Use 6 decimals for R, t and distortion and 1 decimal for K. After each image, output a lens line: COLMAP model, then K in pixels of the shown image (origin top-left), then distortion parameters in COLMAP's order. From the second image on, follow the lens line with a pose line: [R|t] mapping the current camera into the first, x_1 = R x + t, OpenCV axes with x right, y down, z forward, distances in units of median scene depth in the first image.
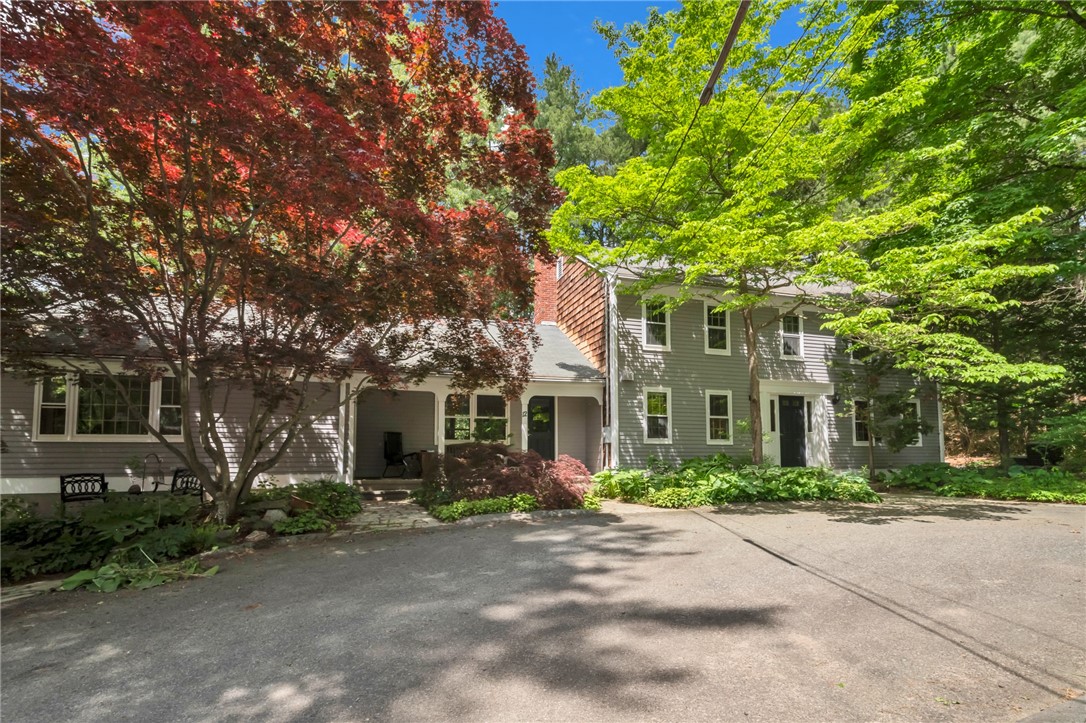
lens RADIAL K [[517.9, 0, 549.1], [0, 517.9, 419.5], [0, 0, 1]] dist [-0.000403, -0.000065]
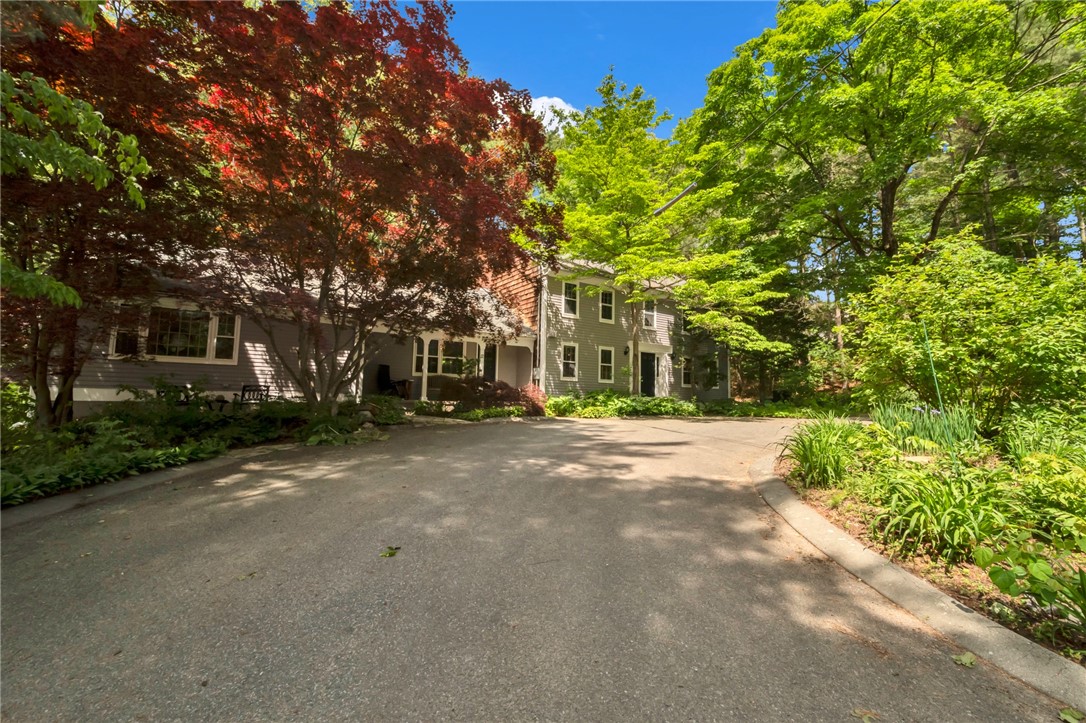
lens RADIAL K [[468.1, 0, 542.0], [0, 468.1, 356.2], [0, 0, 1]] dist [-0.001659, -0.000067]
pose [[0.958072, 0.048003, 0.282478, -0.243045], [-0.041979, 0.998744, -0.027343, 0.016769], [-0.283436, 0.014339, 0.958884, -0.257841]]
